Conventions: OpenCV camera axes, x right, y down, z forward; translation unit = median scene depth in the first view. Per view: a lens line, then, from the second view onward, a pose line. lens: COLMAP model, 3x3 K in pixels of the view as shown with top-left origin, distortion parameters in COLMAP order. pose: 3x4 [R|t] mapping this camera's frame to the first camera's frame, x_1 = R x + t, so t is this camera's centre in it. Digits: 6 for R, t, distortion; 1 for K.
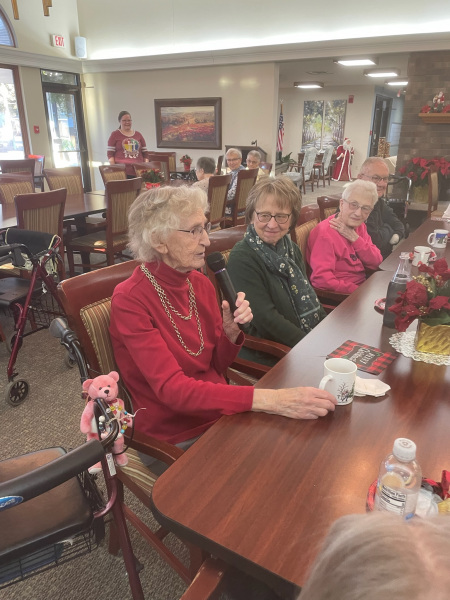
lens RADIAL K [[450.4, 0, 223.8], [0, 450.4, 309.8], [0, 0, 1]] dist [0.055458, -0.071340]
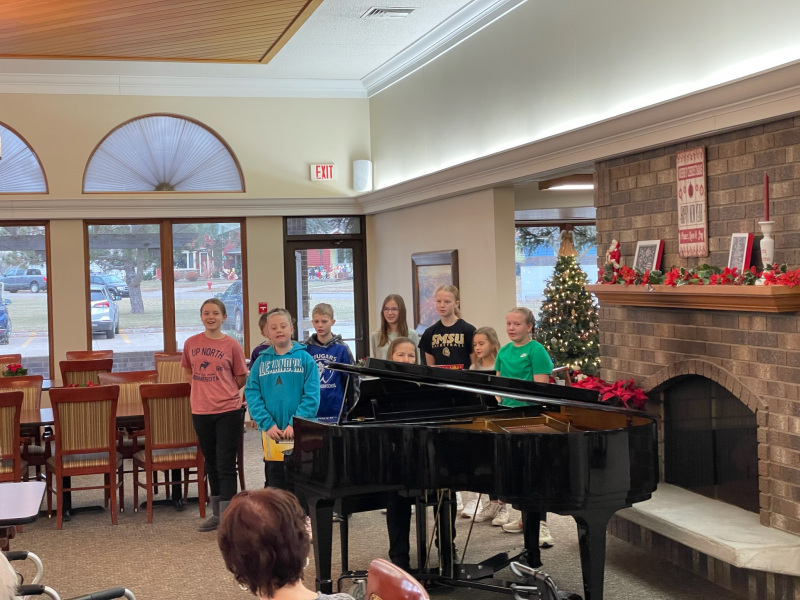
lens RADIAL K [[1175.4, 0, 397.0], [0, 1175.4, 299.7], [0, 0, 1]] dist [0.082667, 0.000000]
pose [[0.699415, -0.012801, -0.714601, 0.838506], [-0.226159, 0.944499, -0.238272, -0.071884], [0.677990, 0.328264, 0.657702, 0.080836]]
